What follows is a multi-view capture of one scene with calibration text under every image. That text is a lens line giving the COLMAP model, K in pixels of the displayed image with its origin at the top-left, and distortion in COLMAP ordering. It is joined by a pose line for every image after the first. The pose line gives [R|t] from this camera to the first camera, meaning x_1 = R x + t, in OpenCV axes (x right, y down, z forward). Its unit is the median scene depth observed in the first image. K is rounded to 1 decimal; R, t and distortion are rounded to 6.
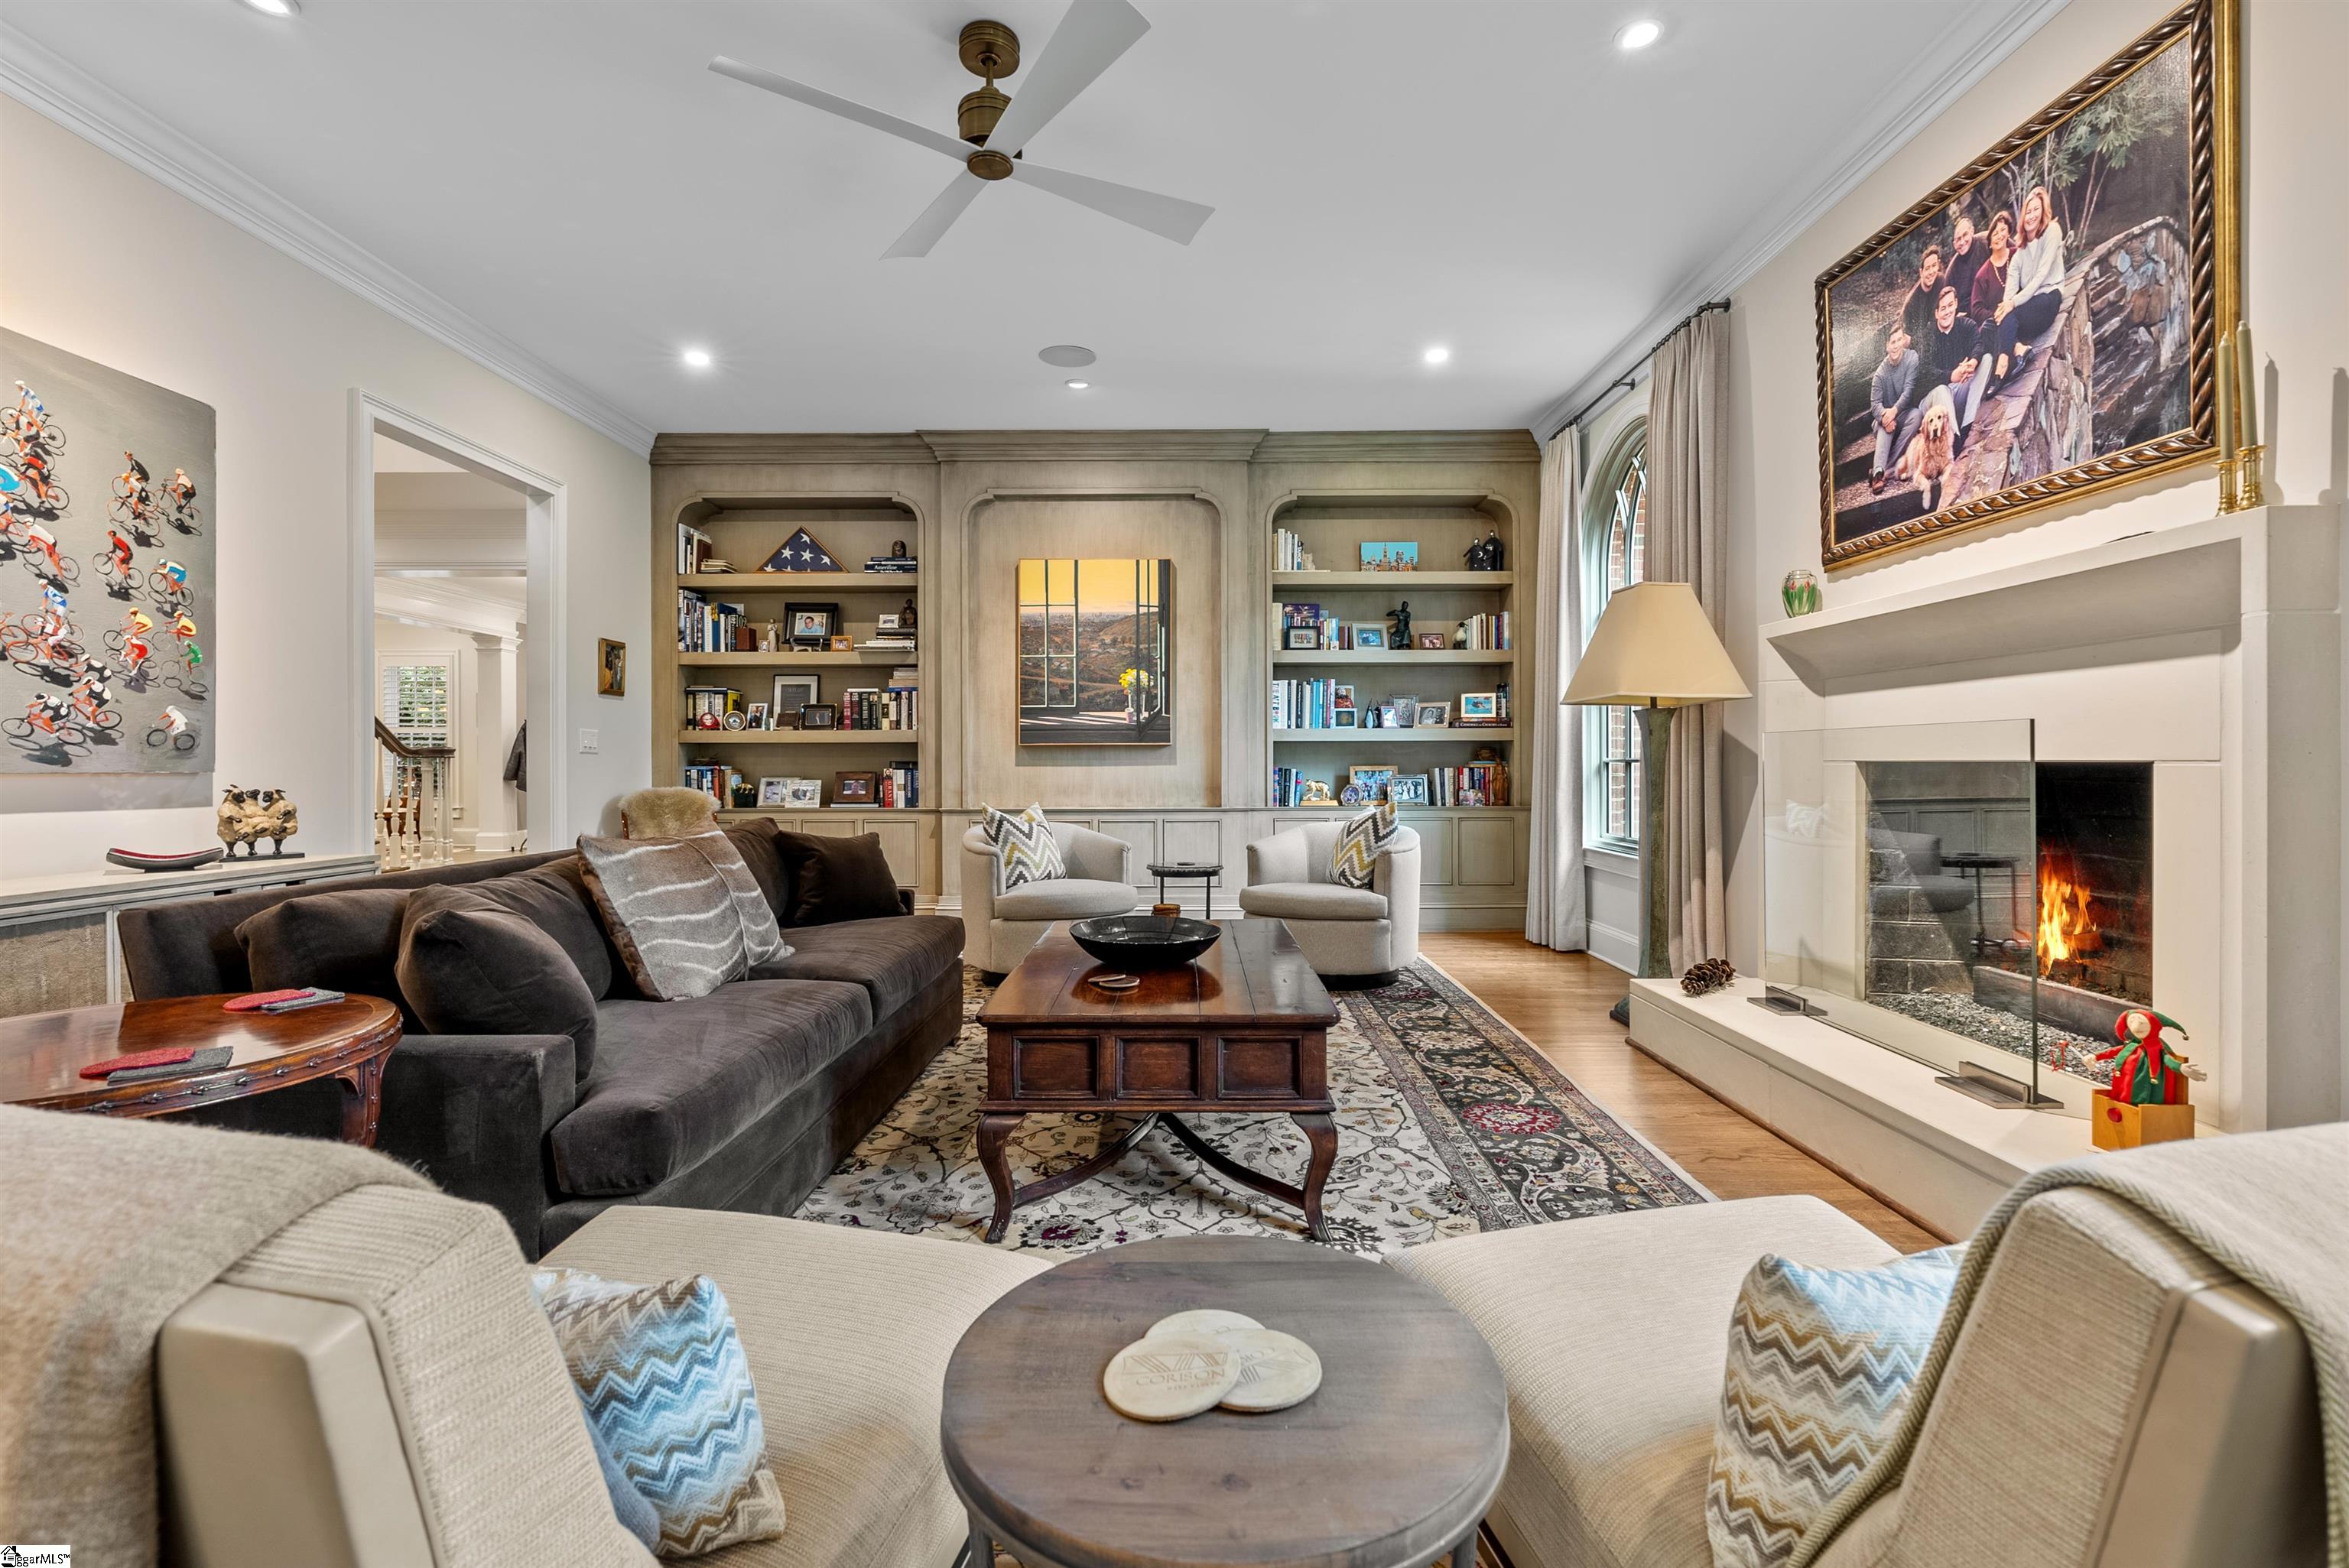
lens RADIAL K [[1073.1, 0, 1177.9], [0, 1073.1, 772.4], [0, 0, 1]] dist [-0.004977, 0.002936]
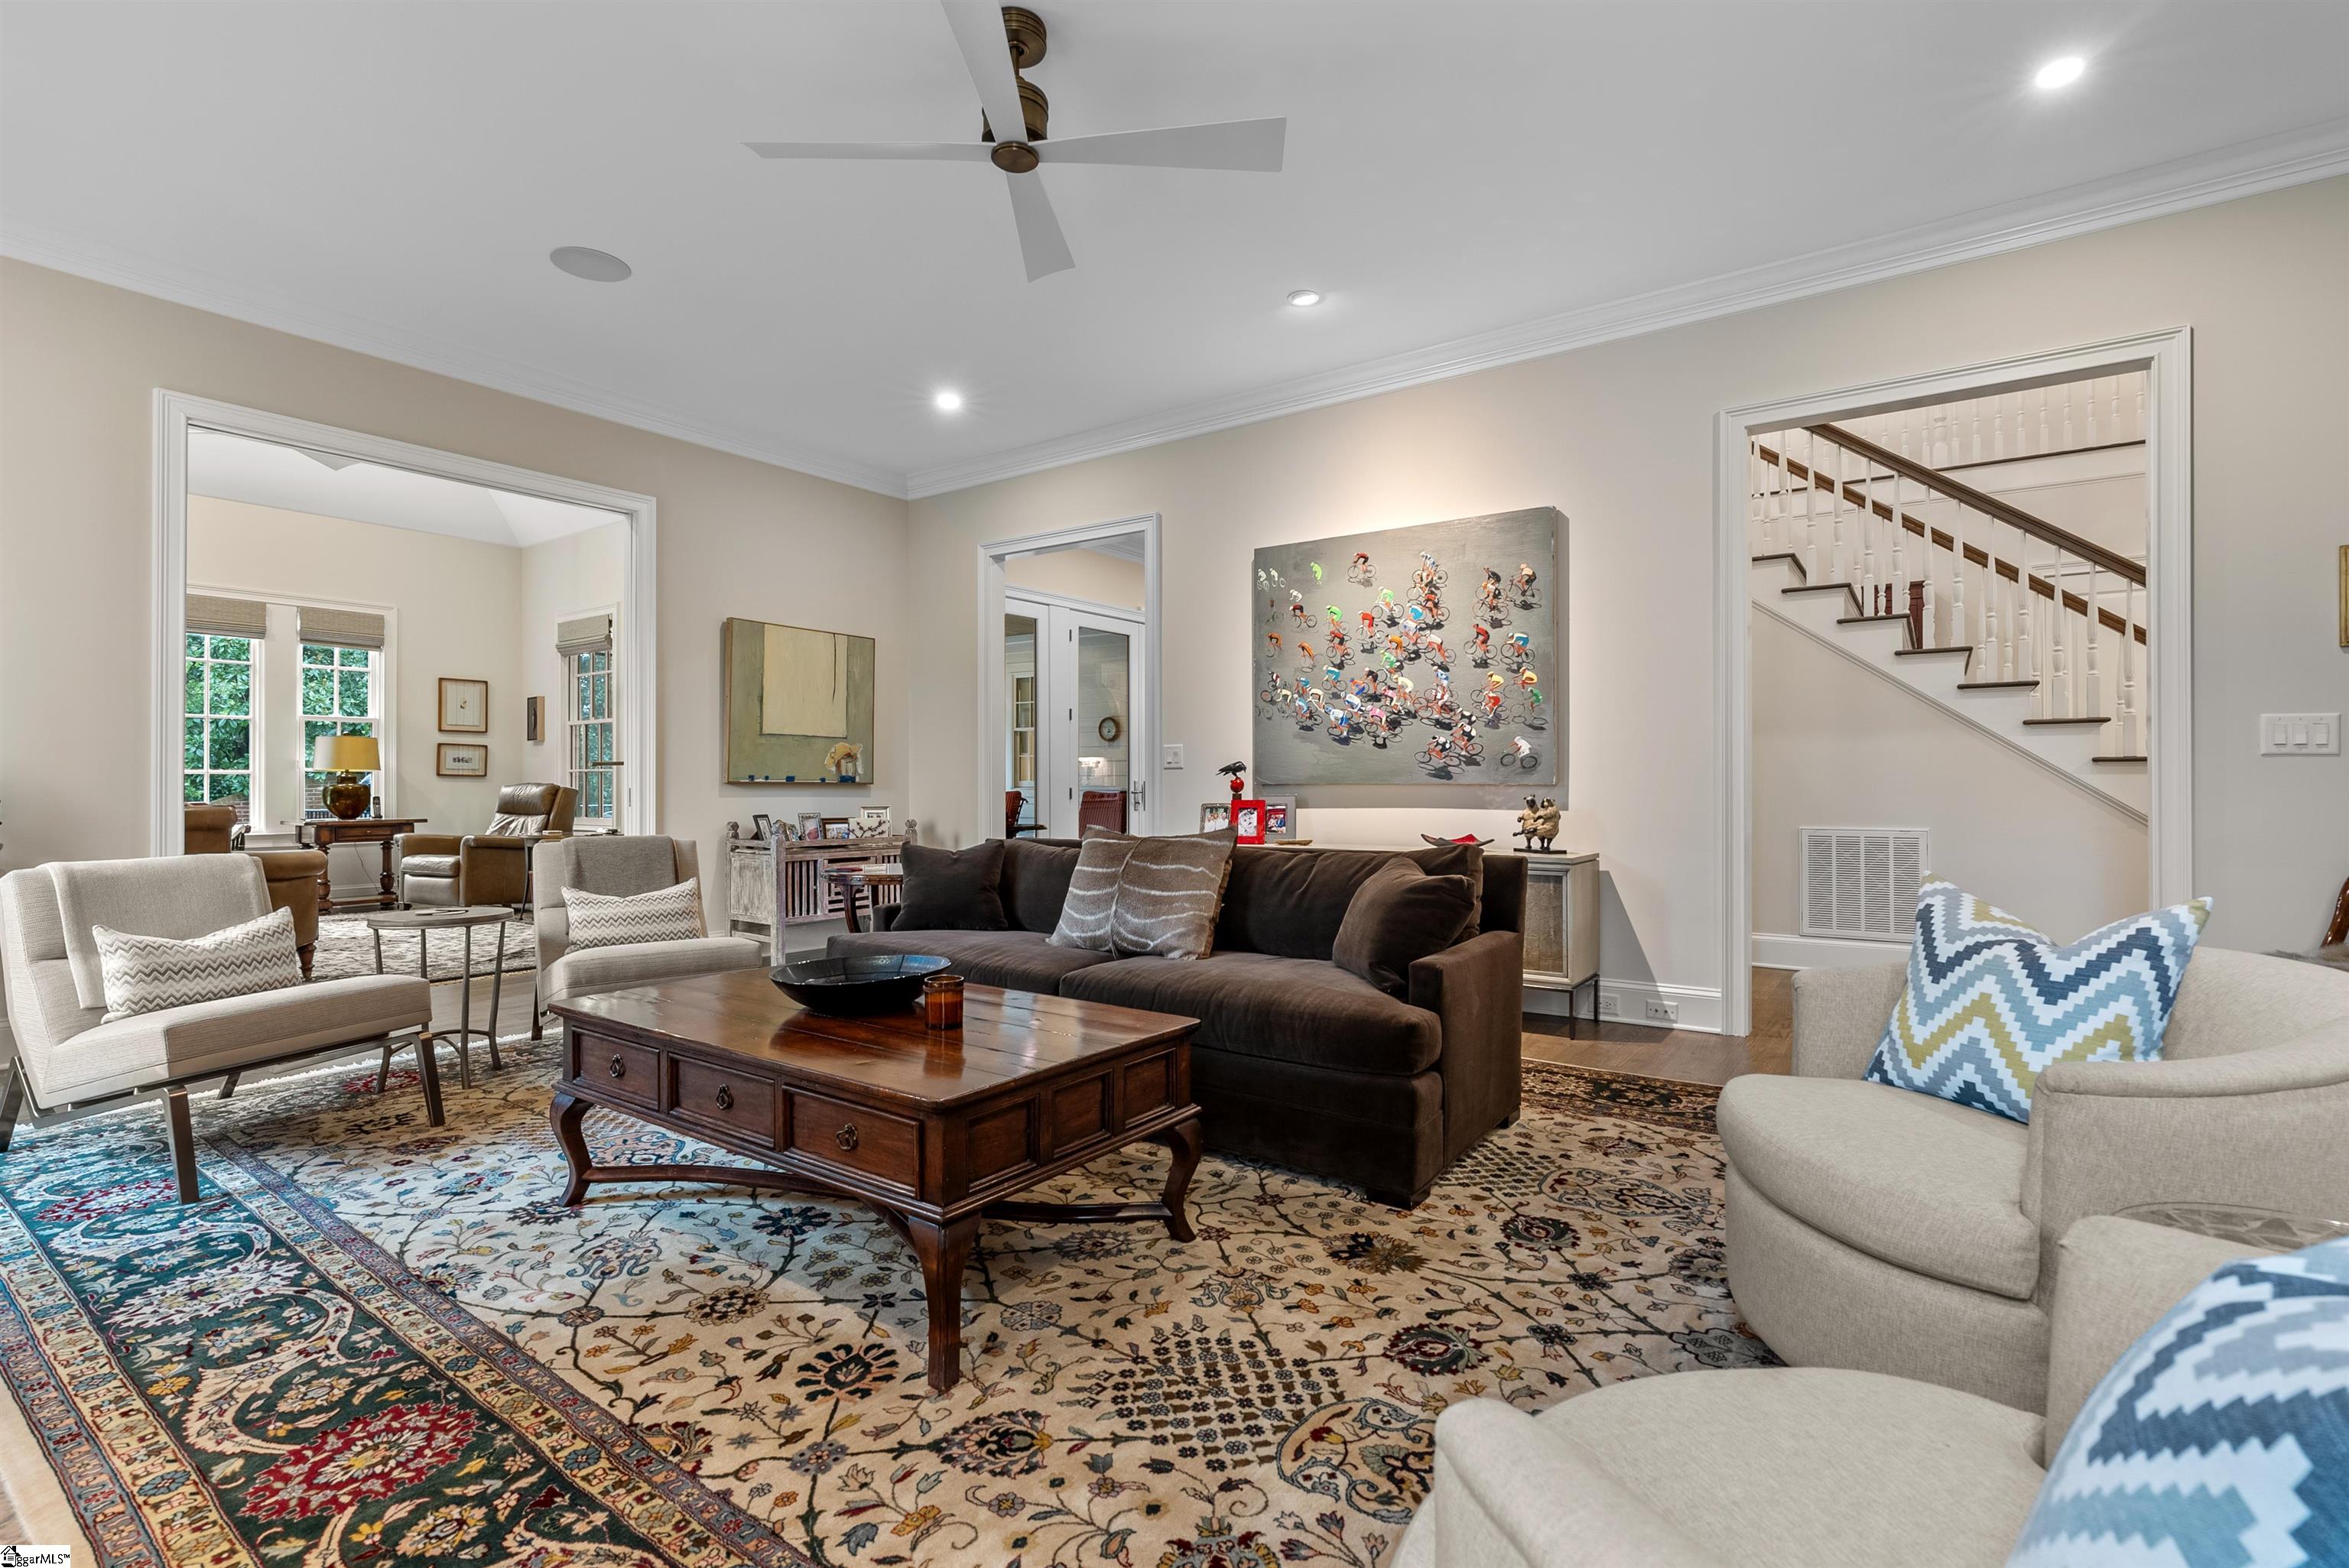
lens RADIAL K [[1073.1, 0, 1180.5], [0, 1073.1, 777.7], [0, 0, 1]] dist [-0.004977, 0.002936]
pose [[-0.580754, 0.000215, -0.814079, 0.510523], [-0.001625, 0.999998, 0.001424, -0.011000], [0.814077, 0.002150, -0.580752, 1.641891]]
